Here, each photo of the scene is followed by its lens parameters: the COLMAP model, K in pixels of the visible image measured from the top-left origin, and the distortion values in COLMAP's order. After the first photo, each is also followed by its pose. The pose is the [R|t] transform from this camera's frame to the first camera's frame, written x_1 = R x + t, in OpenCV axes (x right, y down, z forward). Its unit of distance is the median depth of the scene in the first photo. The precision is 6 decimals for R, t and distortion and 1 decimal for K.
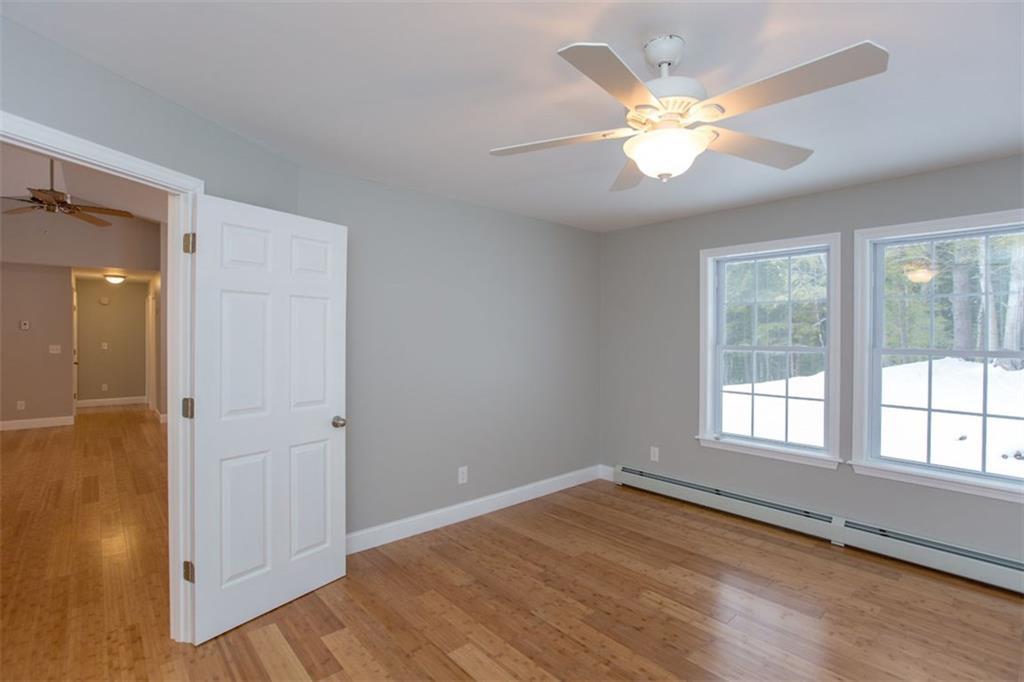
lens RADIAL K [[510.4, 0, 515.7], [0, 510.4, 337.6], [0, 0, 1]] dist [-0.028811, 0.005592]
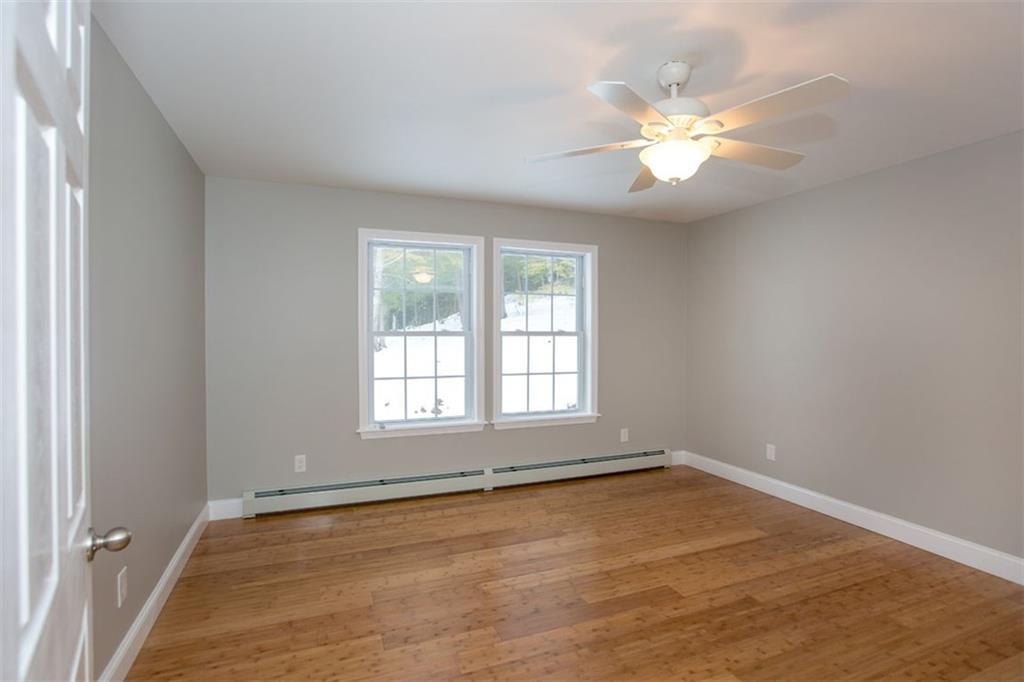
lens RADIAL K [[510.4, 0, 516.8], [0, 510.4, 341.4], [0, 0, 1]] dist [-0.028811, 0.005592]
pose [[0.306846, -0.021514, 0.951516, -0.503222], [0.001735, 0.999755, 0.022045, 0.016506], [-0.951758, -0.005114, 0.306808, 0.523802]]
